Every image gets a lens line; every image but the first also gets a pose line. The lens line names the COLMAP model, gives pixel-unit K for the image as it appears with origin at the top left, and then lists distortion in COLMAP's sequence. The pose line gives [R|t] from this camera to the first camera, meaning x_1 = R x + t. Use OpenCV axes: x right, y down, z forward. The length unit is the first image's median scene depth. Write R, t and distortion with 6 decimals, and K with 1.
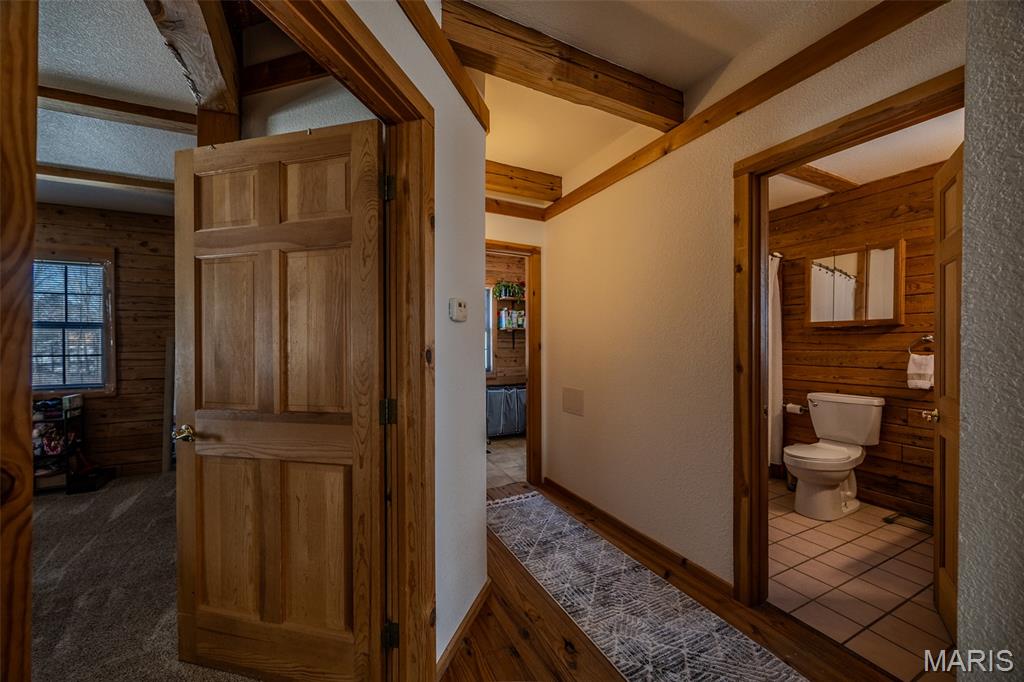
lens RADIAL K [[390.8, 0, 513.6], [0, 390.8, 342.5], [0, 0, 1]] dist [-0.000996, -0.000243]
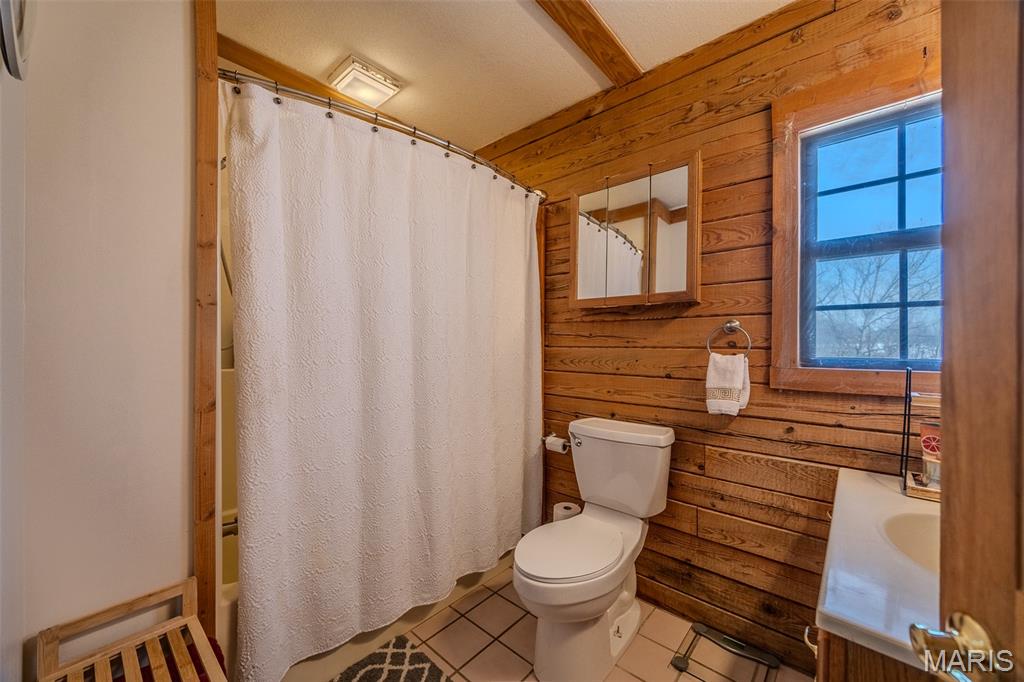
lens RADIAL K [[390.8, 0, 515.2], [0, 390.8, 340.8], [0, 0, 1]] dist [-0.000996, -0.000243]
pose [[0.926726, 0.002731, 0.375728, 0.451374], [-0.002482, 0.999996, -0.001148, 0.011217], [-0.375730, 0.000131, 0.926729, 0.484726]]
